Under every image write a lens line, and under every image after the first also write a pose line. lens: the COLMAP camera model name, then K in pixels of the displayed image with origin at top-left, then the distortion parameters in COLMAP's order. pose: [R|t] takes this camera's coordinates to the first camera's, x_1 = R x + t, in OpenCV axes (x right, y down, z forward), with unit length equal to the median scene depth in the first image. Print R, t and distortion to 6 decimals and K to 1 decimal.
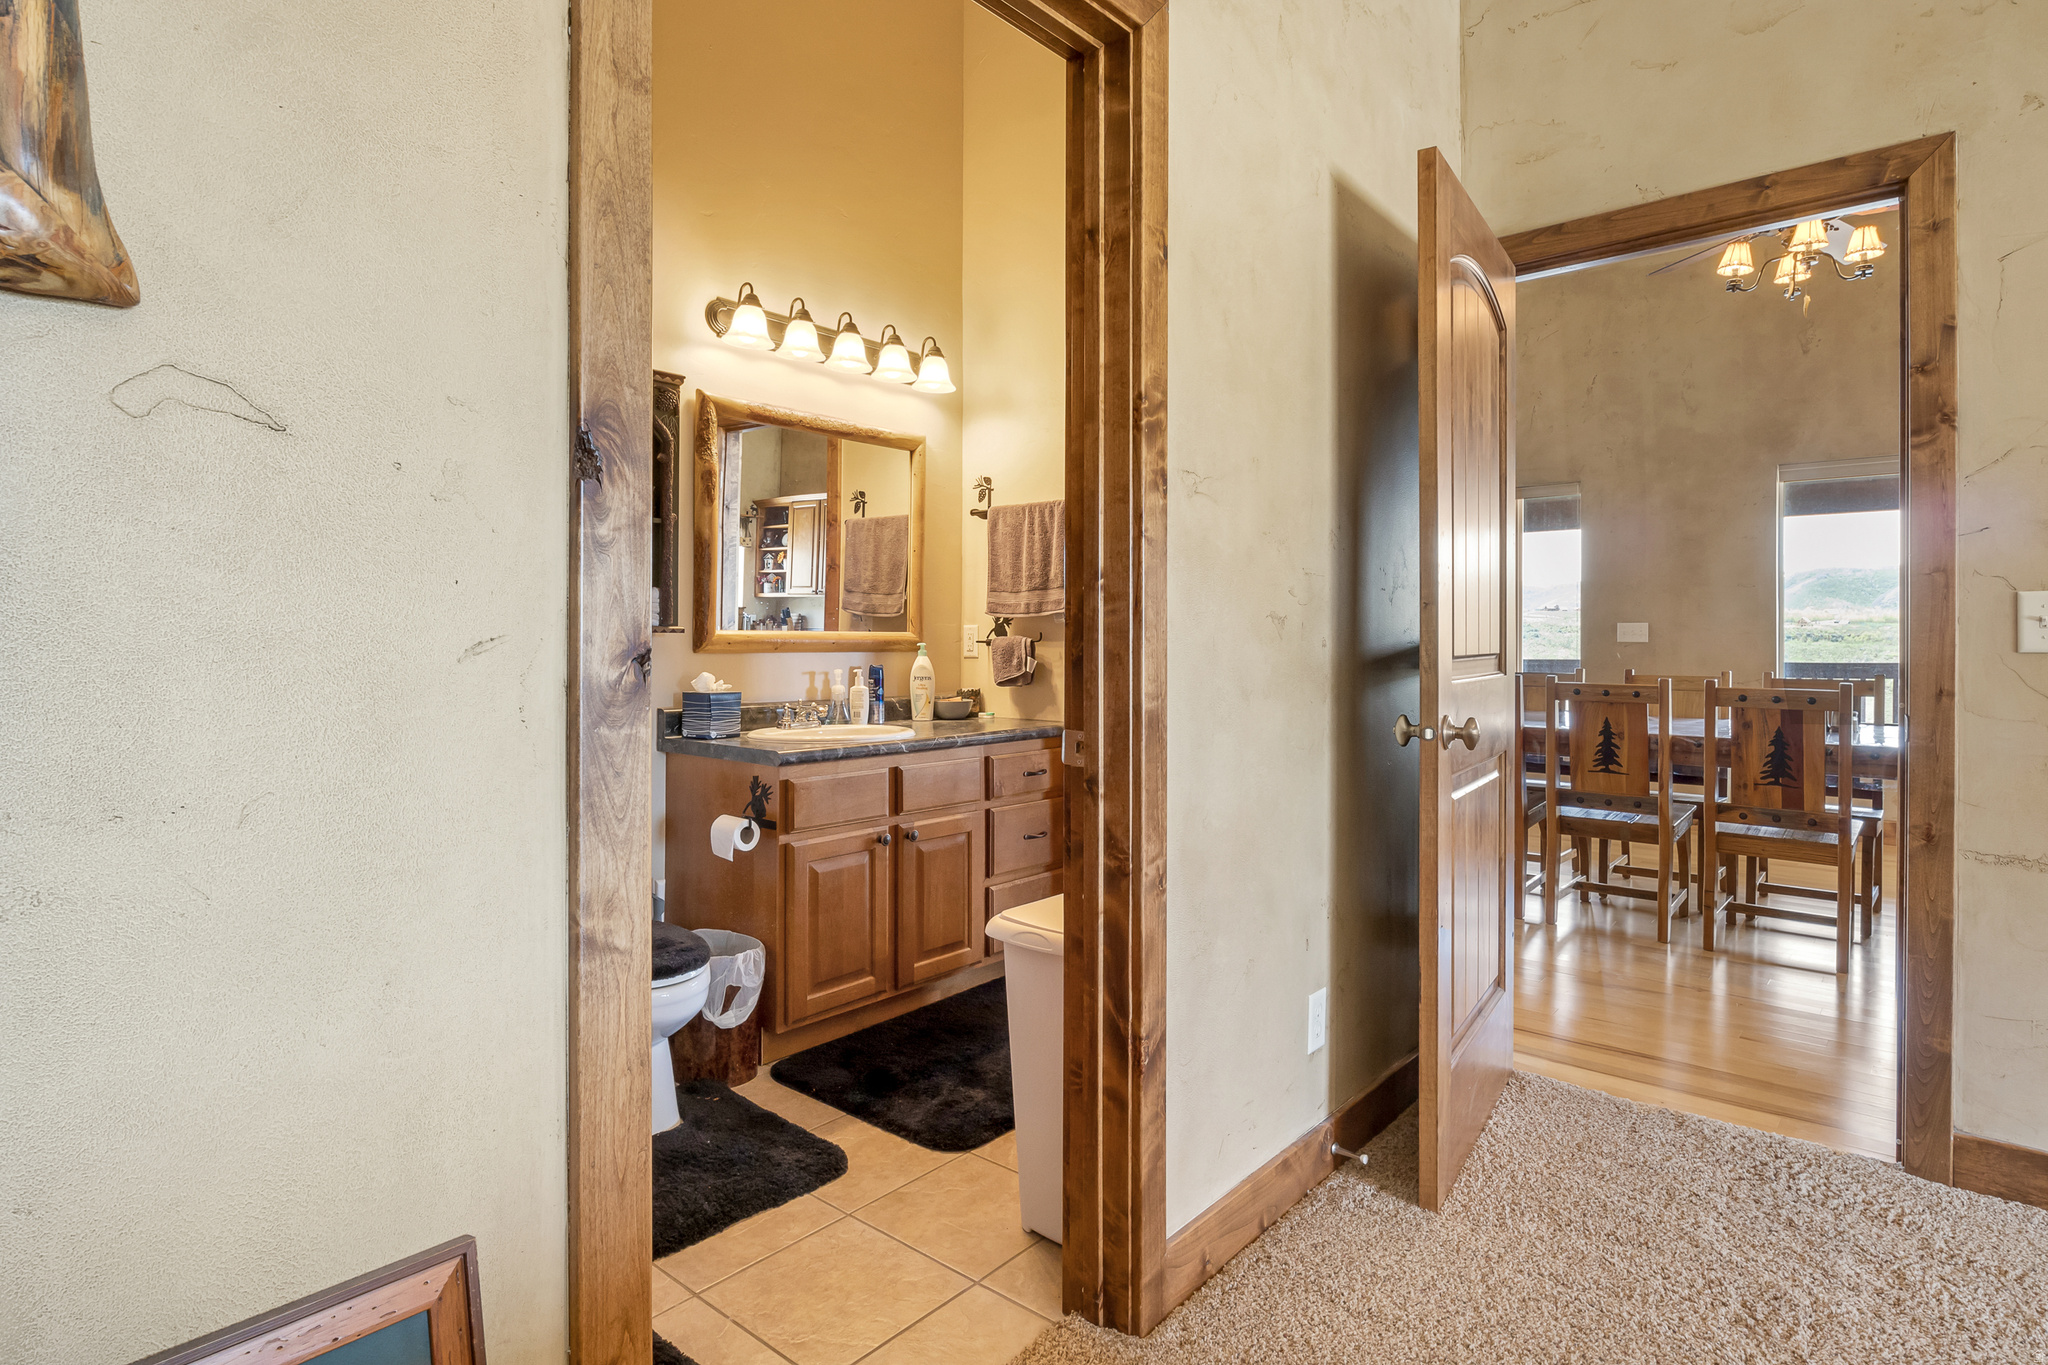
lens RADIAL K [[1035.3, 0, 1036.9], [0, 1035.3, 660.3], [0, 0, 1]] dist [-0.006695, -0.001473]
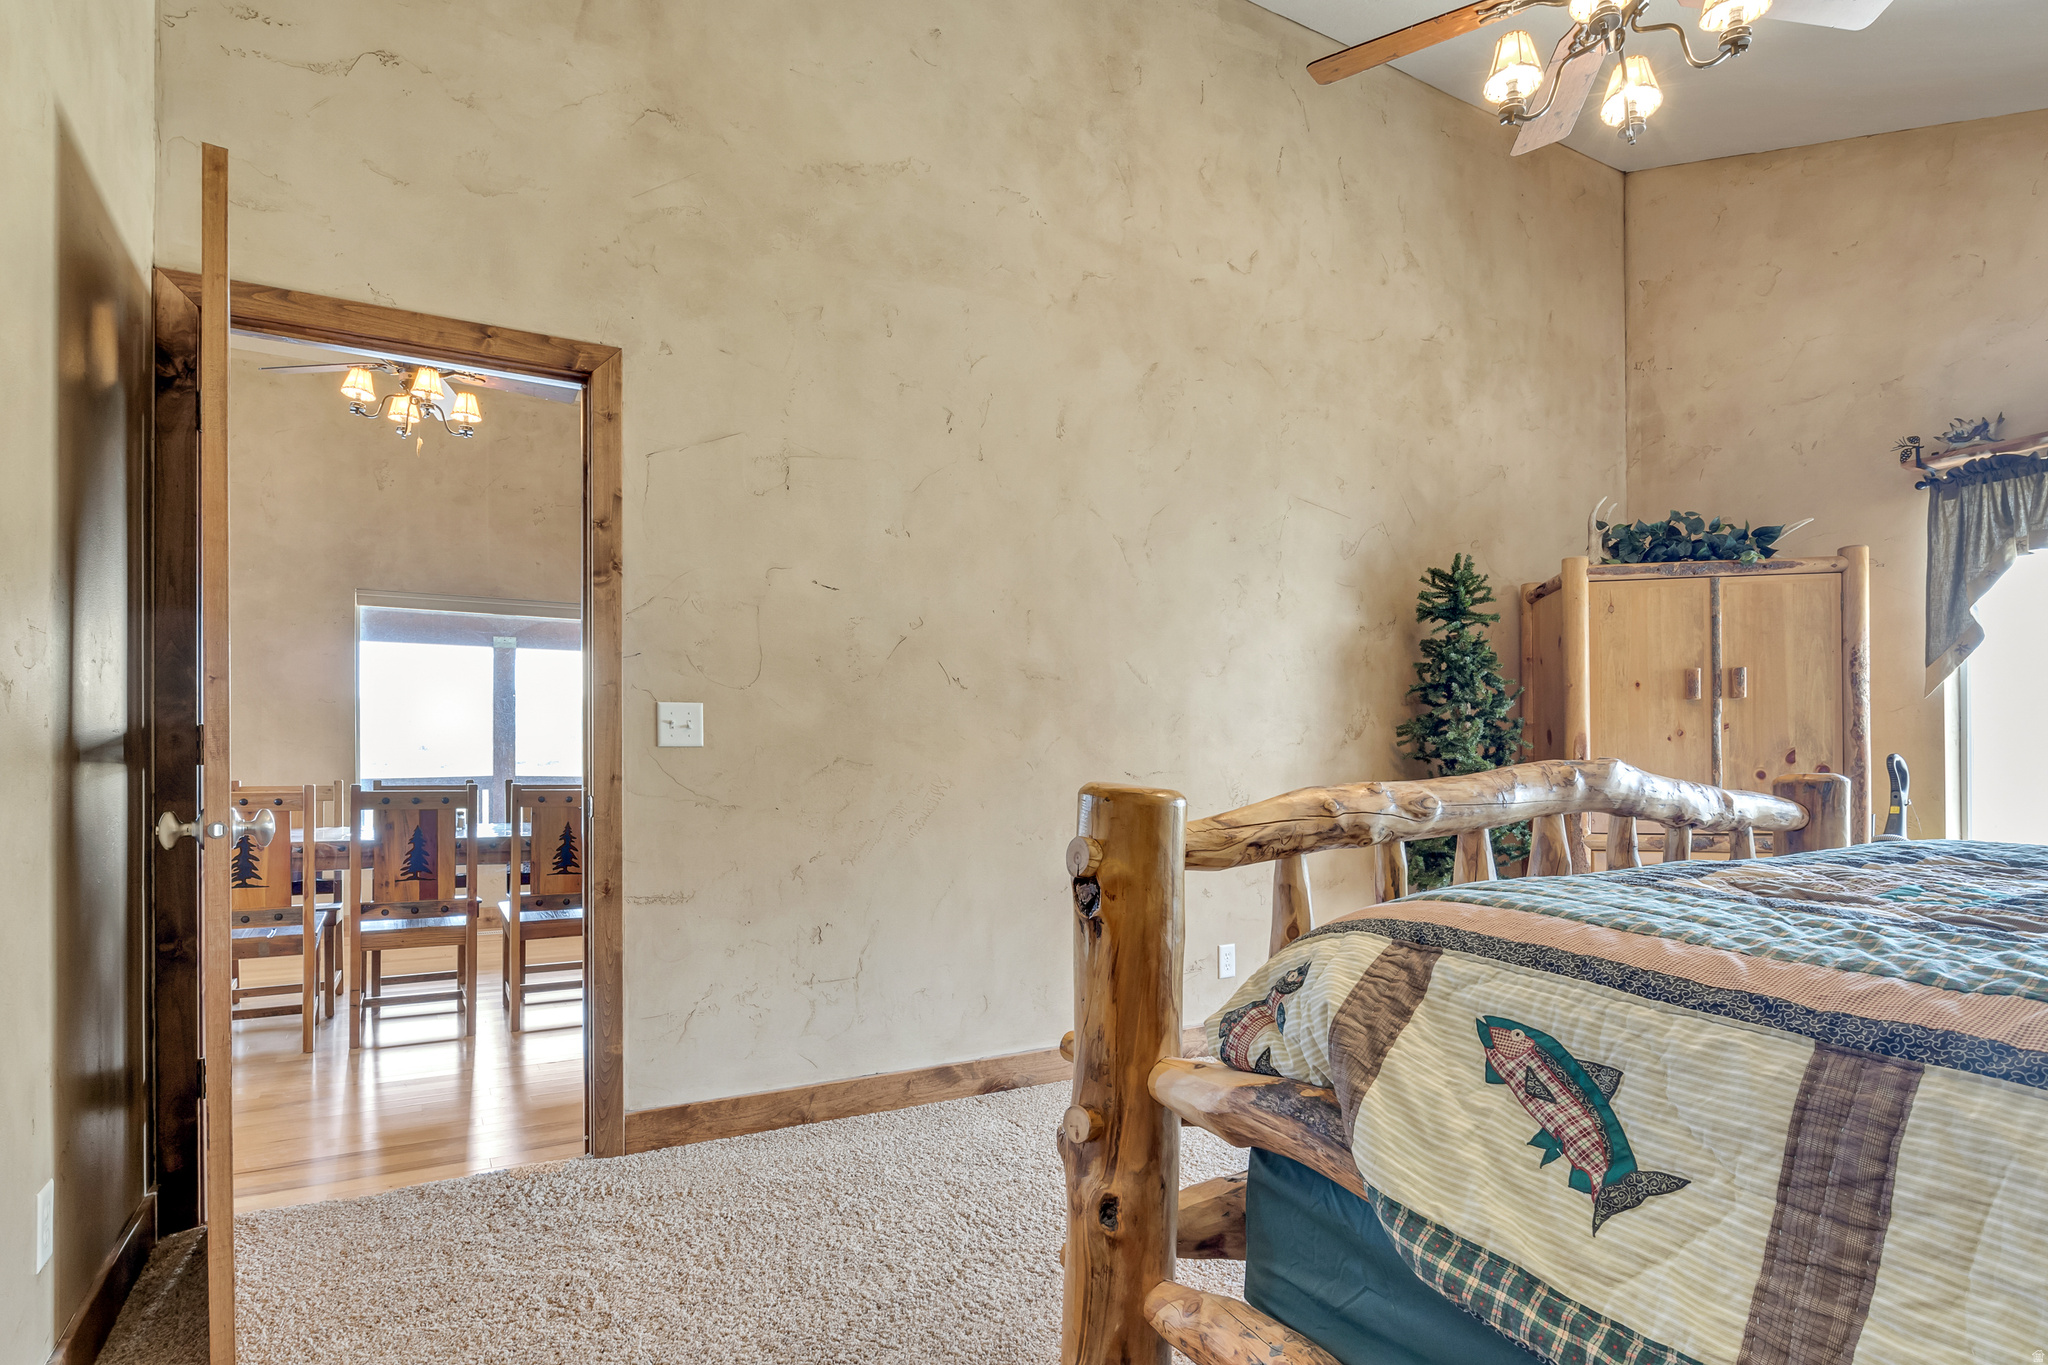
lens RADIAL K [[1016.0, 0, 992.1], [0, 1016.0, 767.1], [0, 0, 1]] dist [-0.003020, -0.000799]
pose [[0.380770, -0.009917, 0.924617, -0.122743], [0.015725, 0.999867, 0.004249, 0.020252], [-0.924536, 0.012921, 0.380875, 0.069738]]
